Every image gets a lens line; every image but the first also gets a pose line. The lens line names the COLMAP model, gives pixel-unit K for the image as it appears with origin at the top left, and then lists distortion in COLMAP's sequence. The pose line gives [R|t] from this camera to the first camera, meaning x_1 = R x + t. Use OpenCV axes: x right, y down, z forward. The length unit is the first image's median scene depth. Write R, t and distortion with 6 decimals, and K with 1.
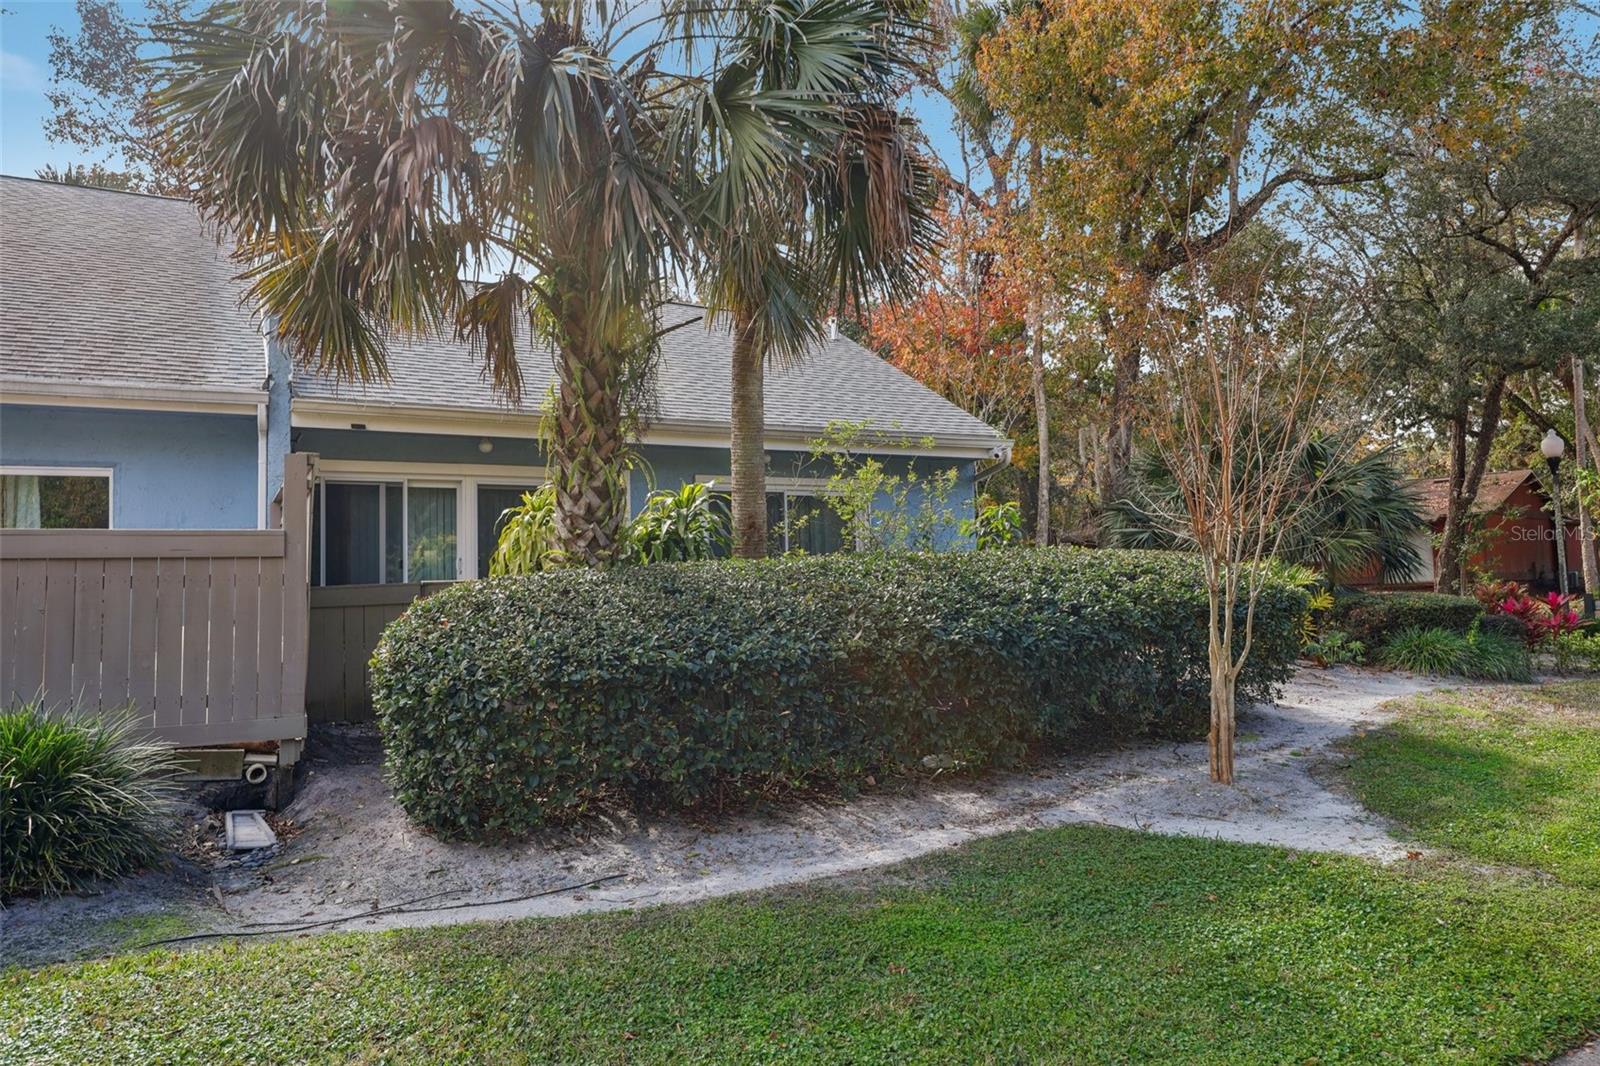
lens RADIAL K [[1140.8, 0, 838.7], [0, 1140.8, 510.1], [0, 0, 1]] dist [0.007587, 0.003894]
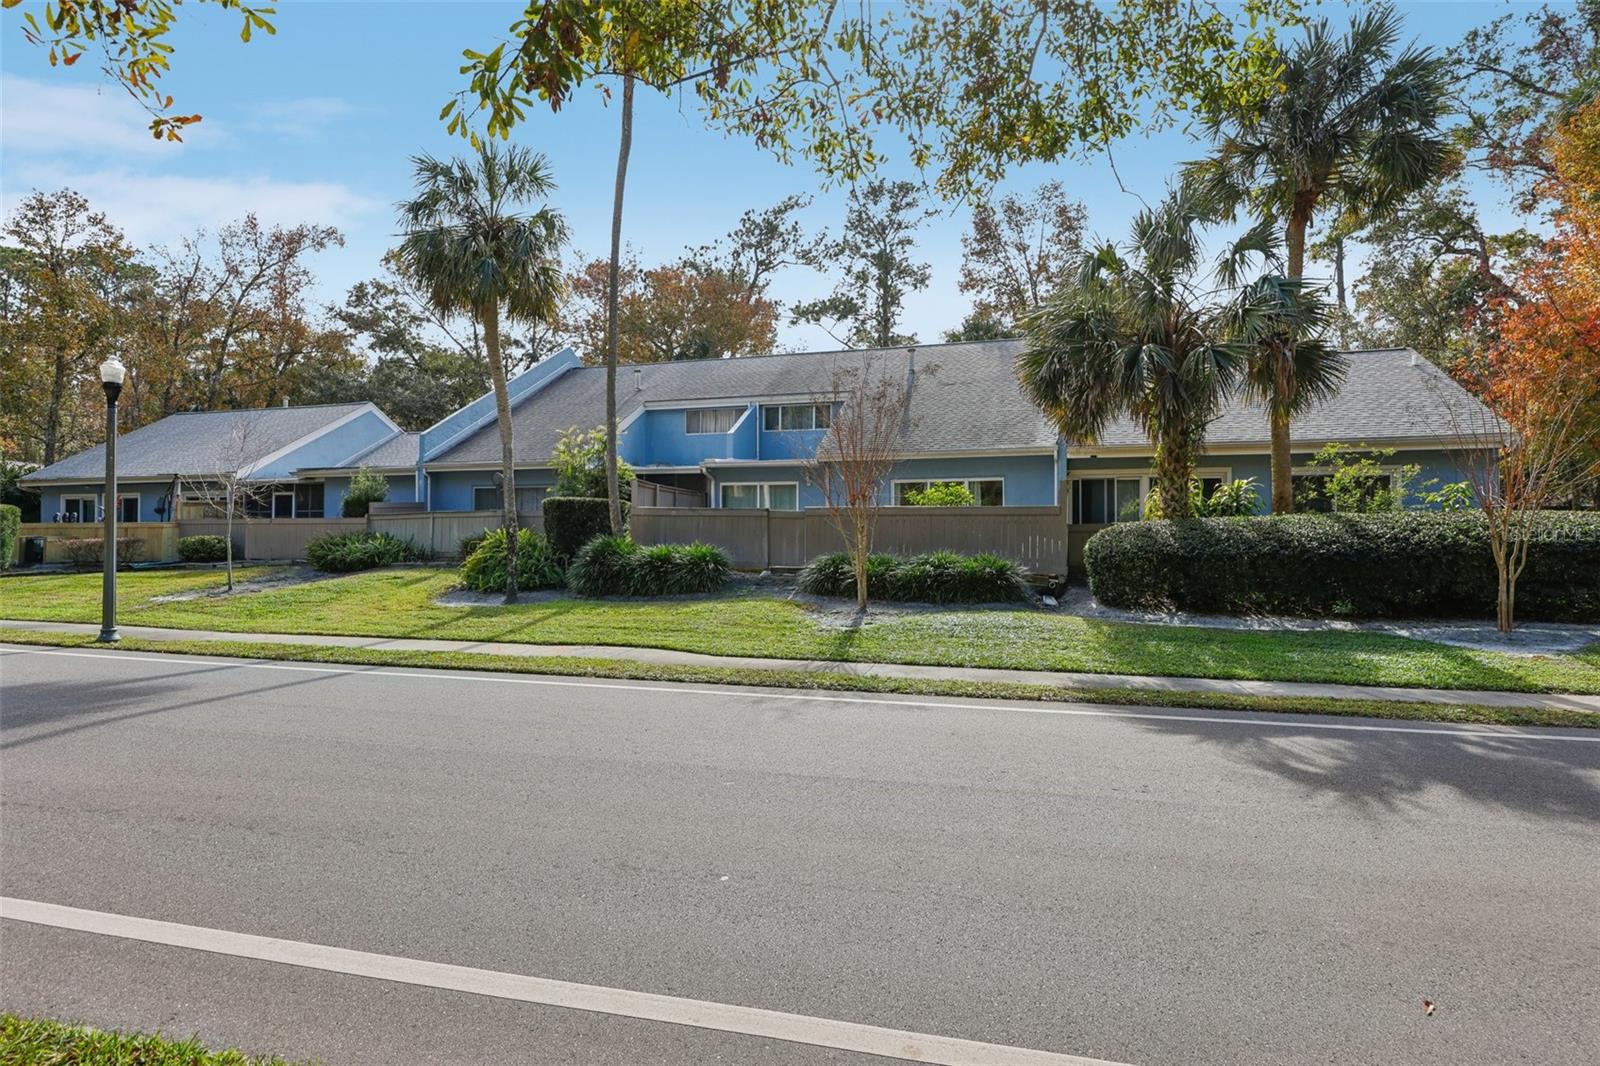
lens RADIAL K [[802.3, 0, 800.0], [0, 802.3, 533.0], [0, 0, 1]] dist [0.002004, 0.000154]
pose [[0.704254, 0.029247, -0.709345, 0.468334], [0.031036, 0.996928, 0.071919, -0.073528], [0.709269, -0.072665, 0.701183, -0.852646]]
